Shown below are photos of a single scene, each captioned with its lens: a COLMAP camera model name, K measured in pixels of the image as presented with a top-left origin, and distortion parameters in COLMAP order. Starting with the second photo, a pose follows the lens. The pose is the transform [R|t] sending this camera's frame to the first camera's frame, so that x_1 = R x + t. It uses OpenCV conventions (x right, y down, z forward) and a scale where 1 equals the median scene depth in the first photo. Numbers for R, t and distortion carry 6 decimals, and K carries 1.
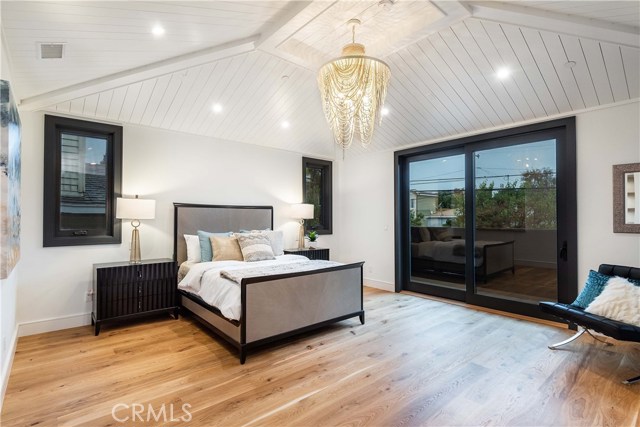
lens RADIAL K [[325.9, 0, 321.8], [0, 325.9, 213.9], [0, 0, 1]] dist [-0.002134, -0.000522]
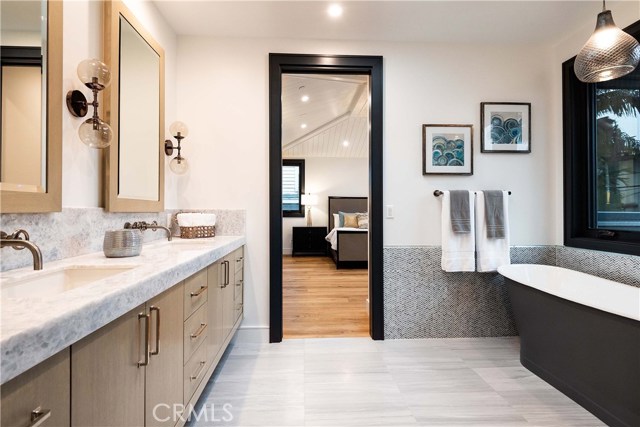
lens RADIAL K [[325.9, 0, 317.2], [0, 325.9, 211.7], [0, 0, 1]] dist [-0.002134, -0.000522]
pose [[0.797896, 0.001026, -0.602795, 0.656374], [0.009424, 0.999855, 0.014175, 0.028103], [0.602722, -0.016991, 0.797770, -0.556989]]
